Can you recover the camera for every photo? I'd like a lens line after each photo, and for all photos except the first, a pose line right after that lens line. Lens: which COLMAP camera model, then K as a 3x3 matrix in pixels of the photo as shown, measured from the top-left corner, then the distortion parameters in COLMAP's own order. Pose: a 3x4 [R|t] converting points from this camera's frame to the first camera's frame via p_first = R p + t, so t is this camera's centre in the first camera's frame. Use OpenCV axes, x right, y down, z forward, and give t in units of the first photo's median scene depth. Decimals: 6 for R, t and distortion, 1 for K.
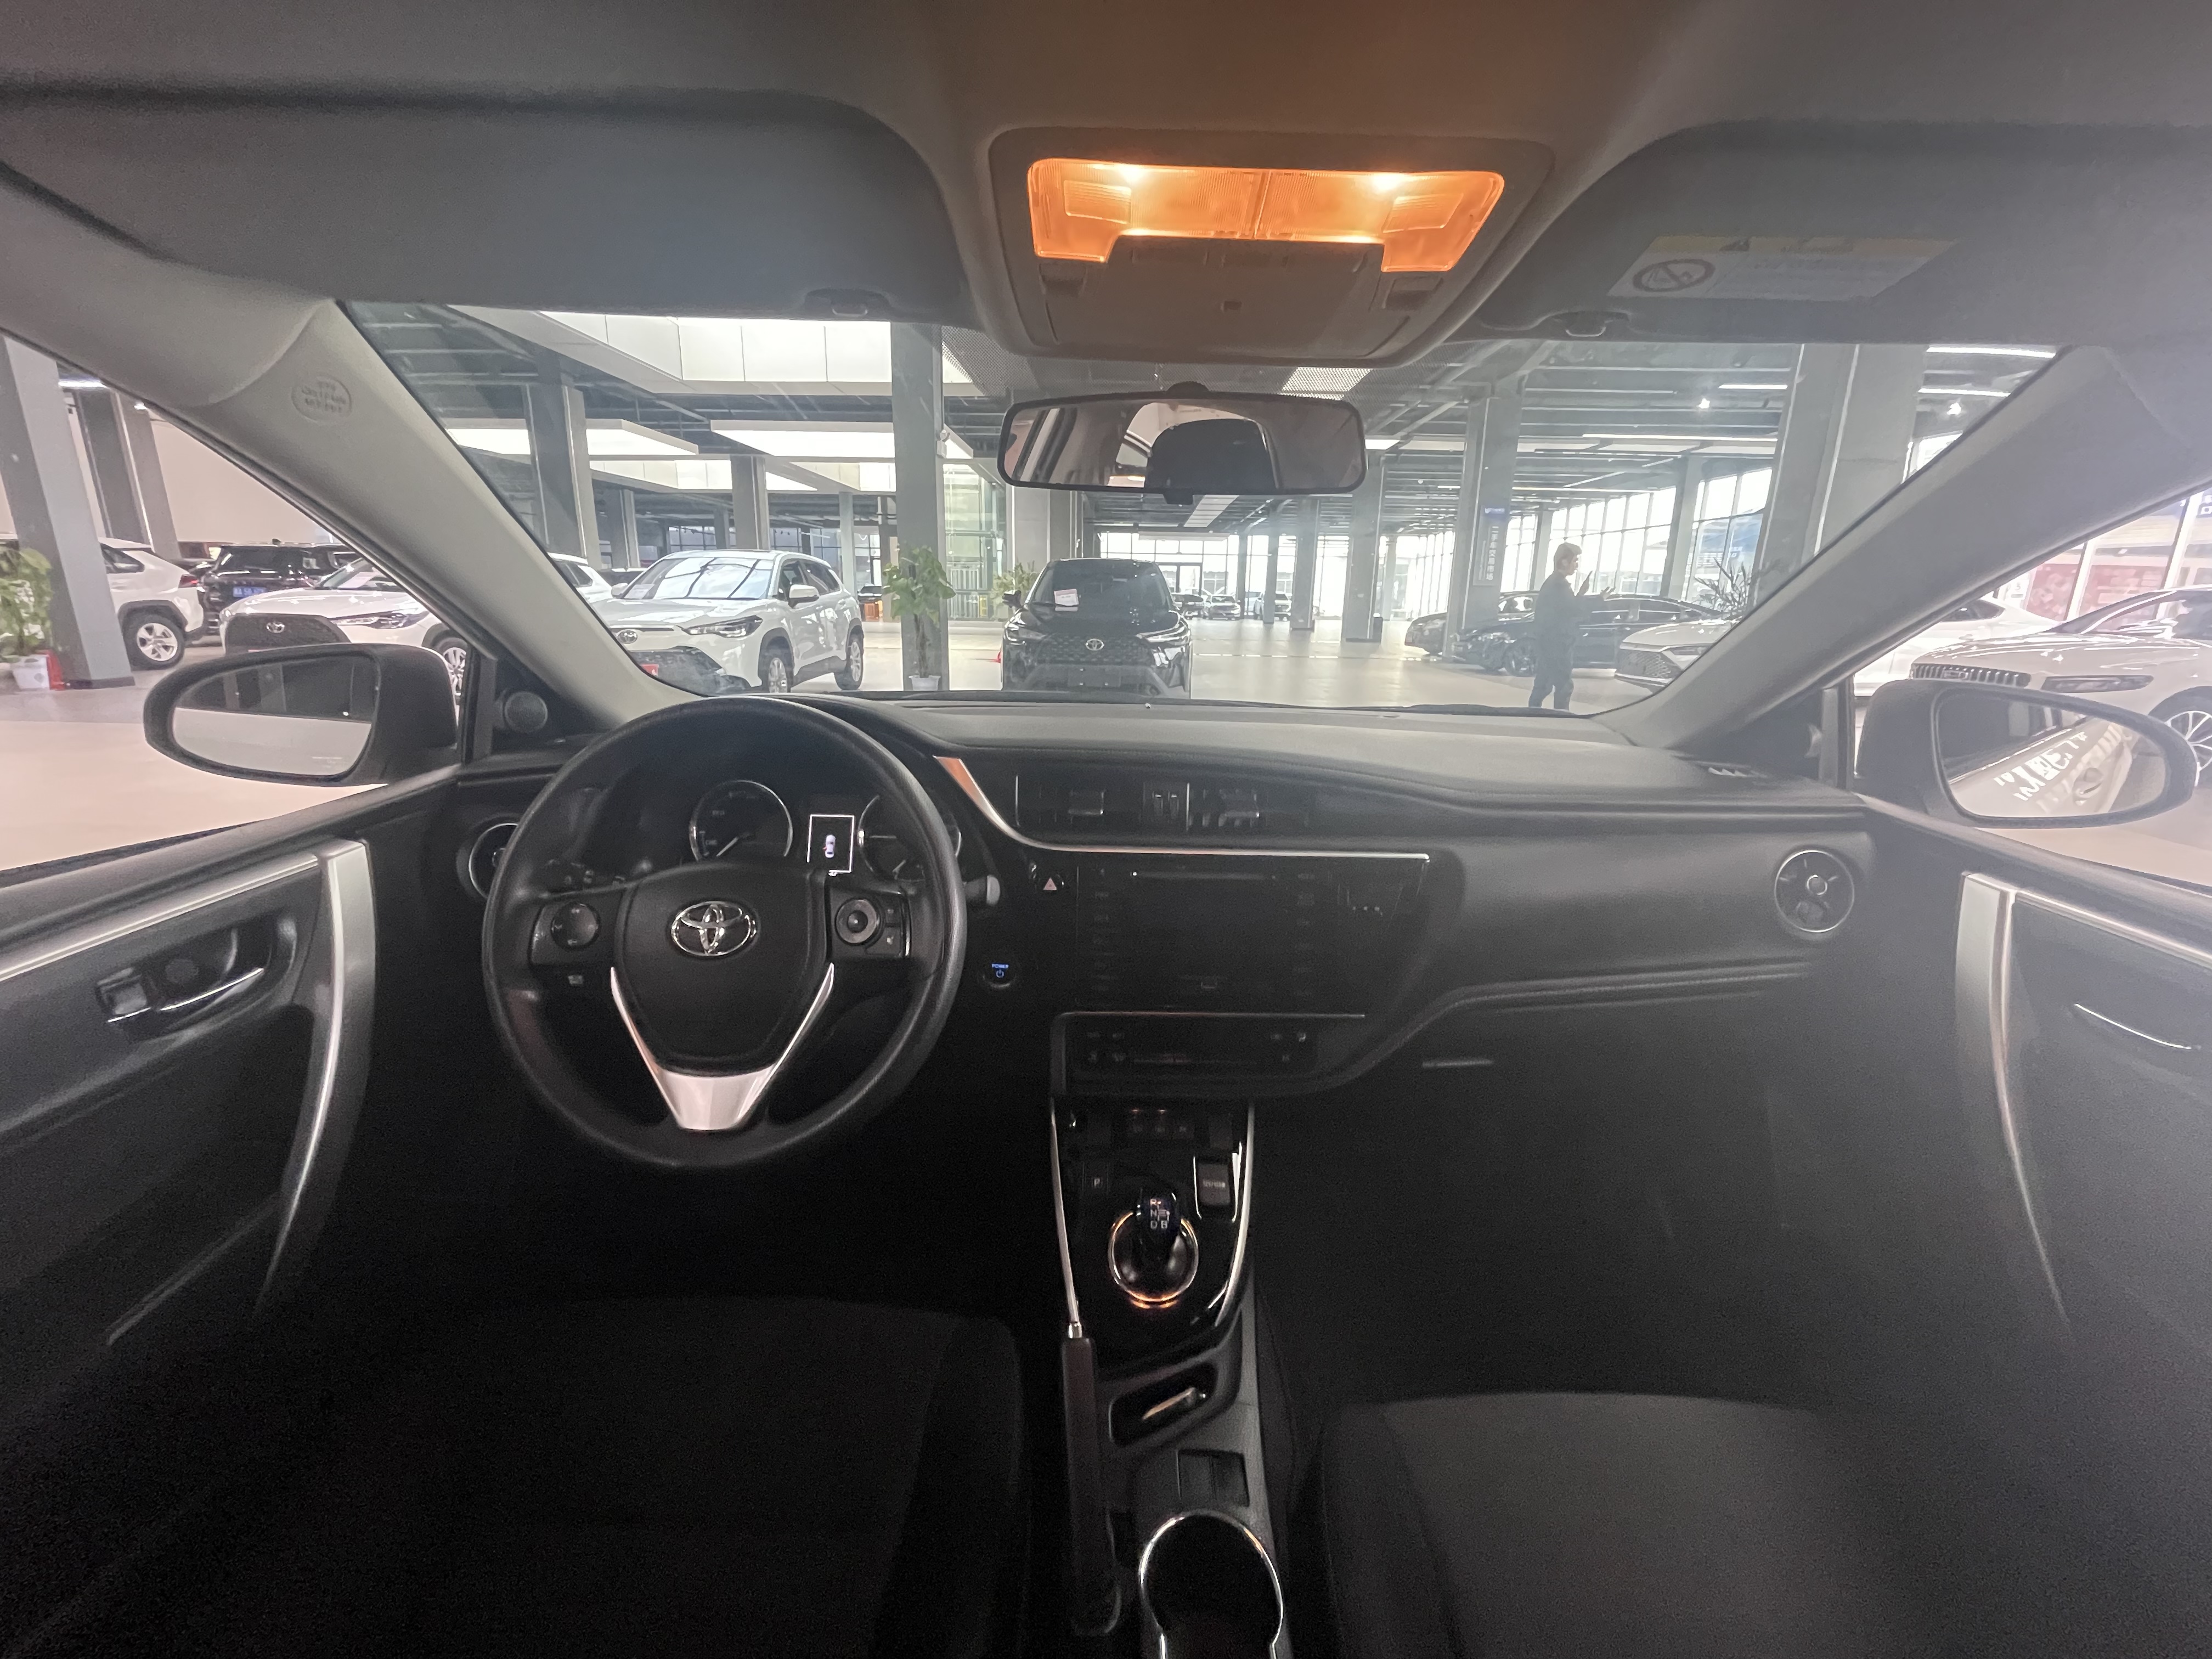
lens RADIAL K [[890.1, 0, 1106.0], [0, 890.1, 829.5], [0, 0, 1]] dist [0.001763, 0.000283]
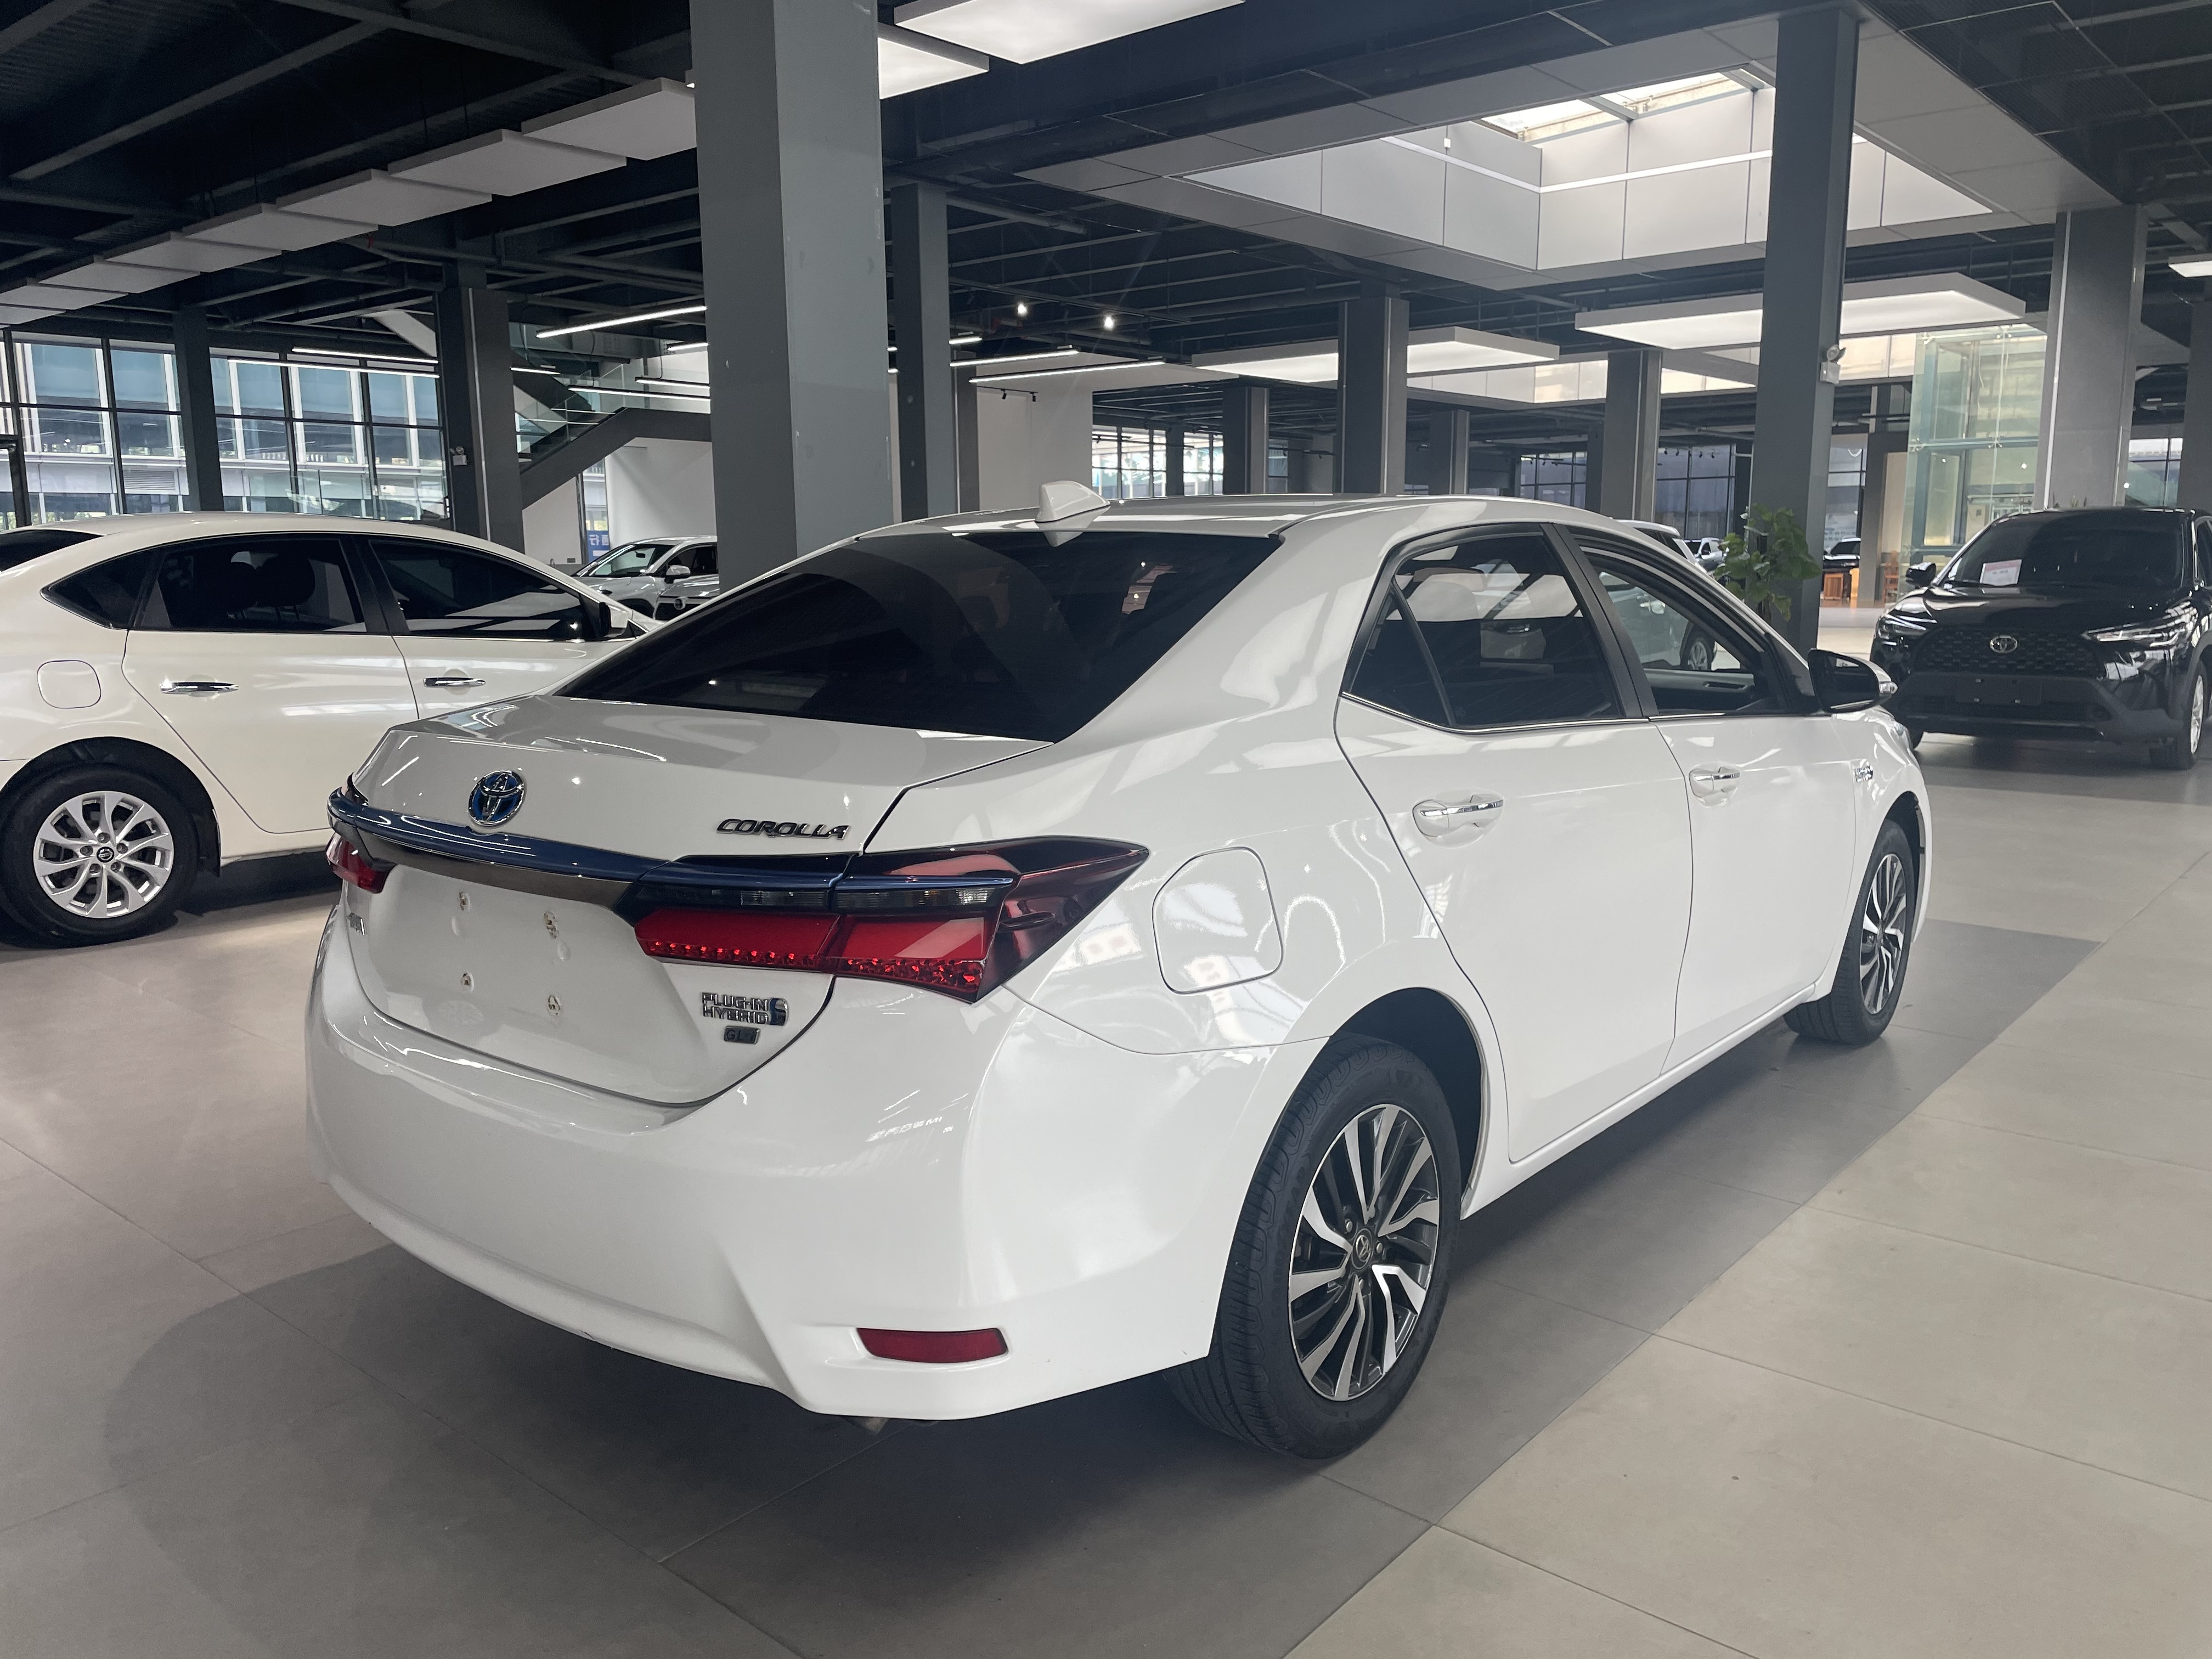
lens RADIAL K [[1660.0, 0, 1110.5], [0, 1660.0, 861.7], [0, 0, 1]] dist [0.003211, 0.002197]
pose [[0.778437, 0.086948, -0.621672, 0.079472], [-0.134559, 0.990452, -0.029964, 0.026722], [0.613131, 0.106977, 0.782704, -0.121823]]
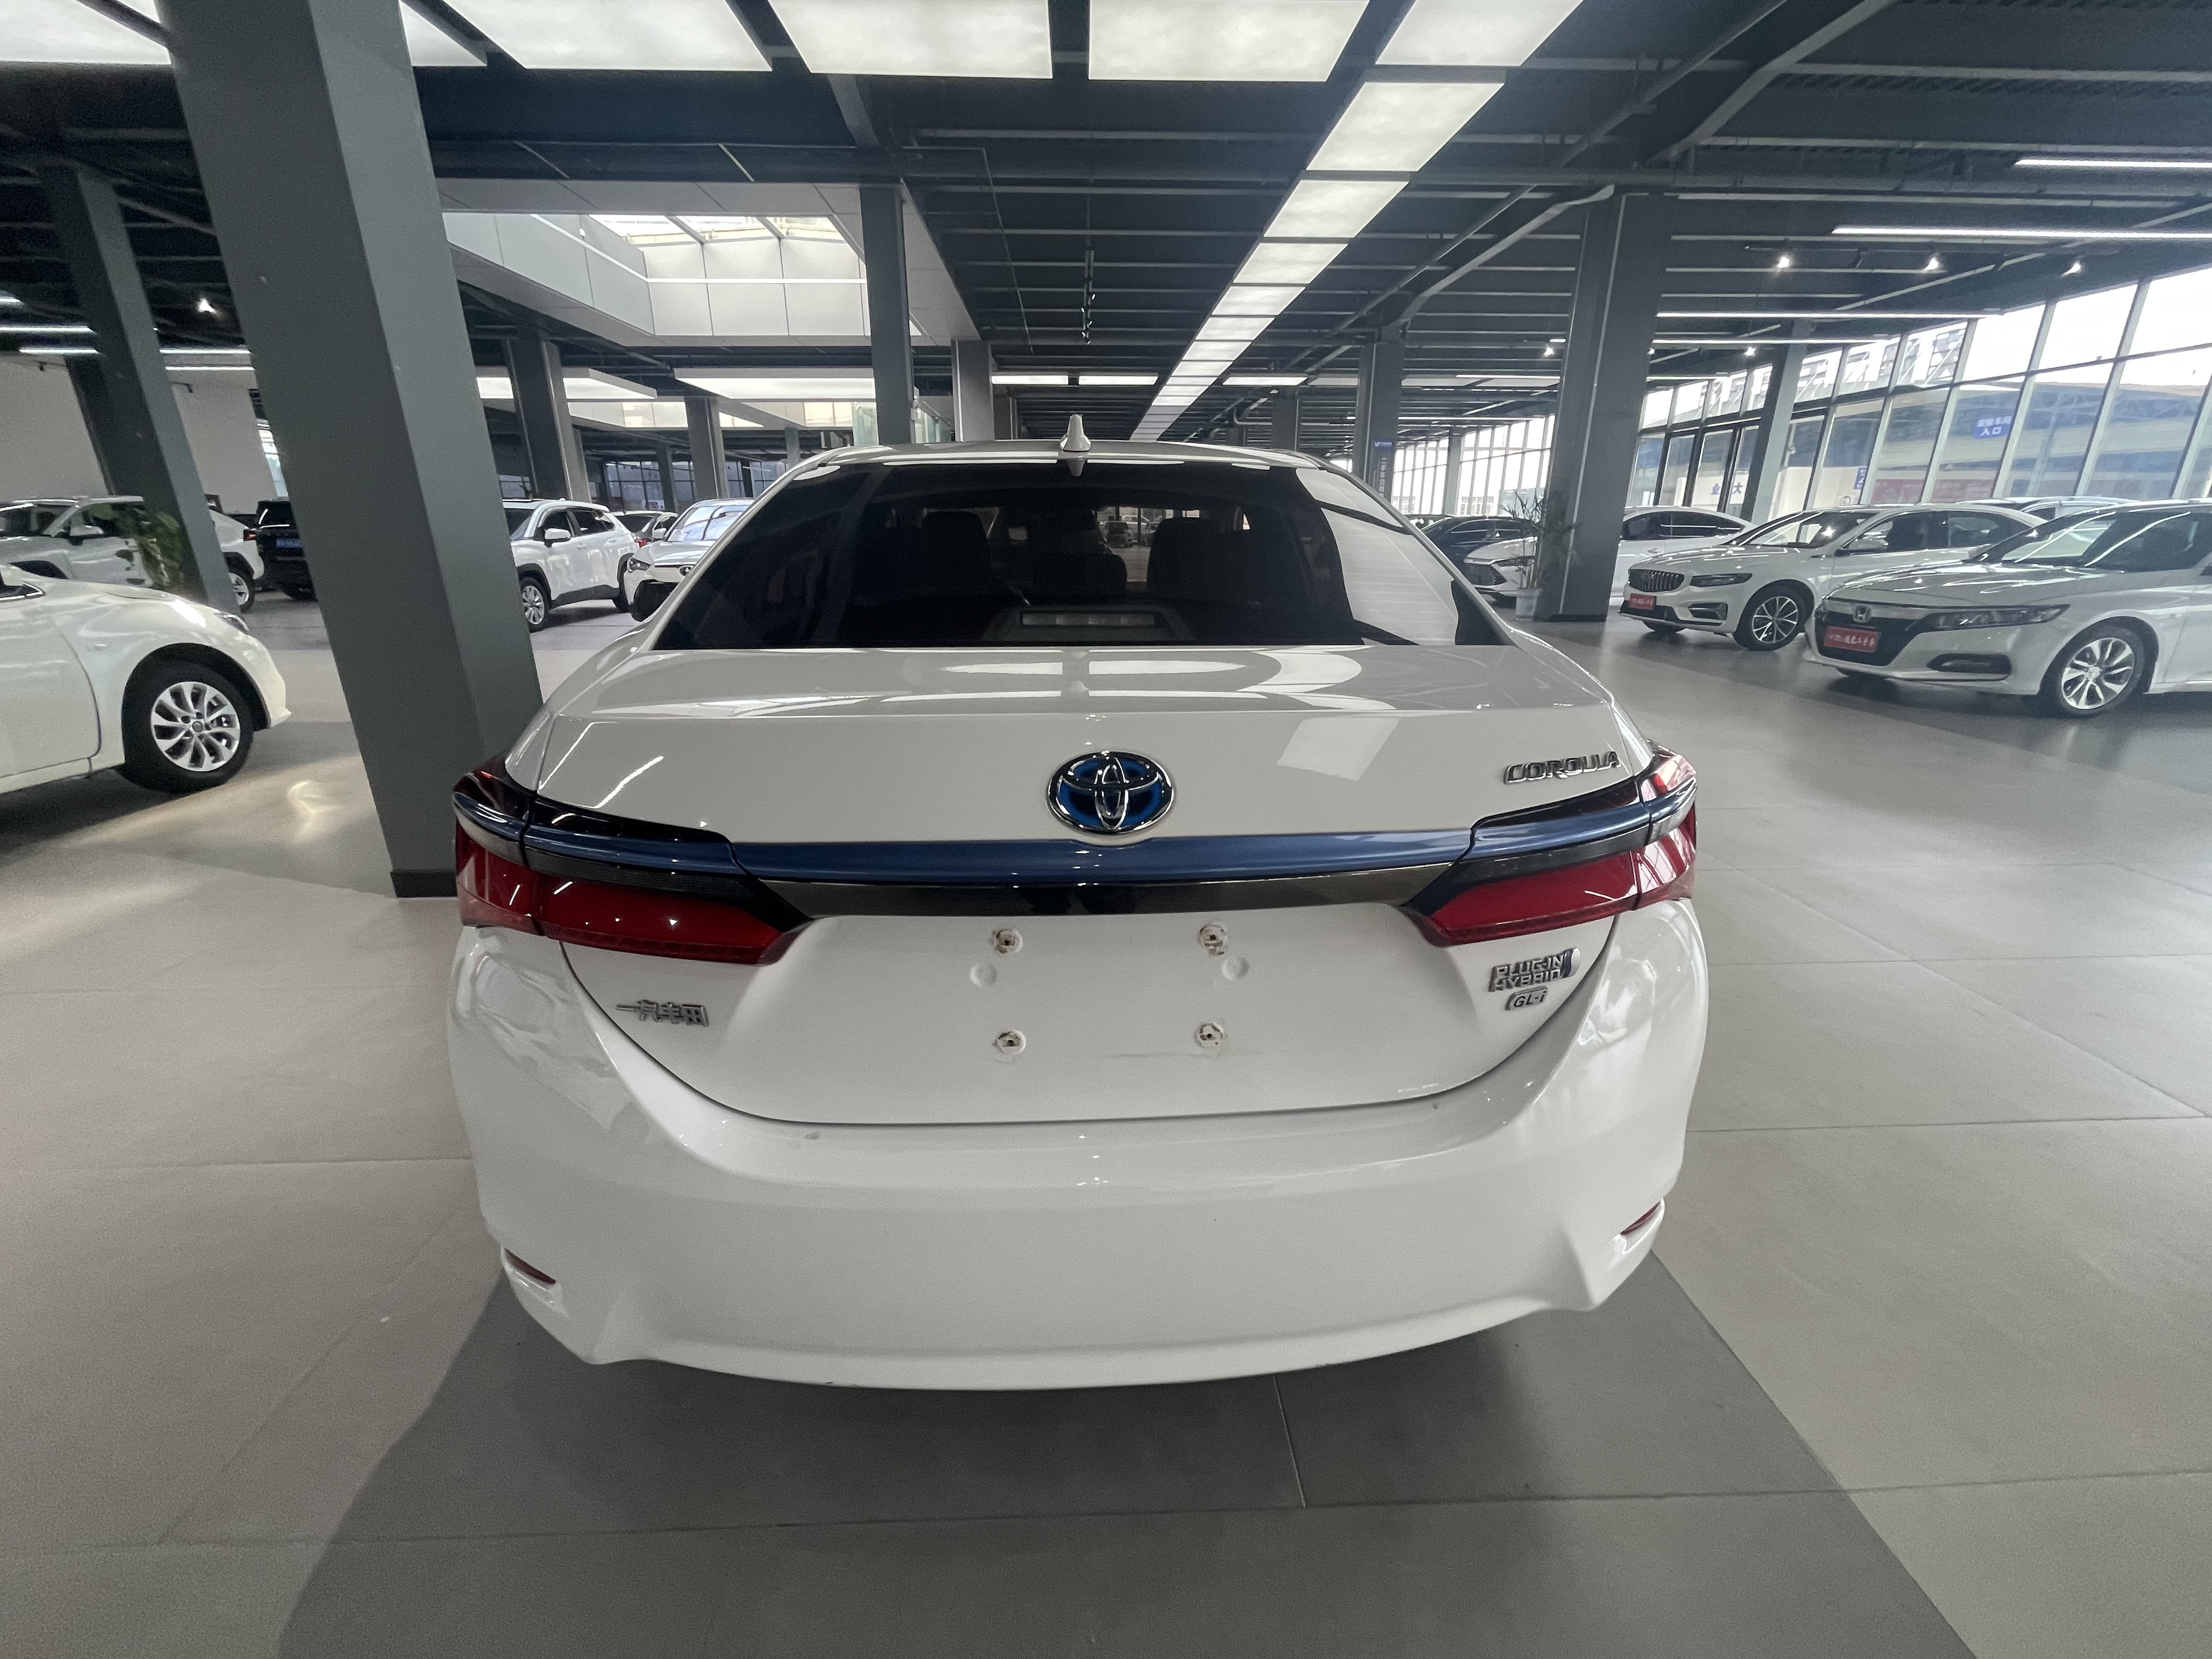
lens RADIAL K [[865.7, 0, 1106.0], [0, 865.7, 829.5], [0, 0, 1]] dist [0.011016, -0.007987]
pose [[0.997802, -0.039911, 0.052894, 0.000950], [0.035403, 0.995872, 0.083585, 0.023970], [-0.056012, -0.081529, 0.995096, -0.106199]]
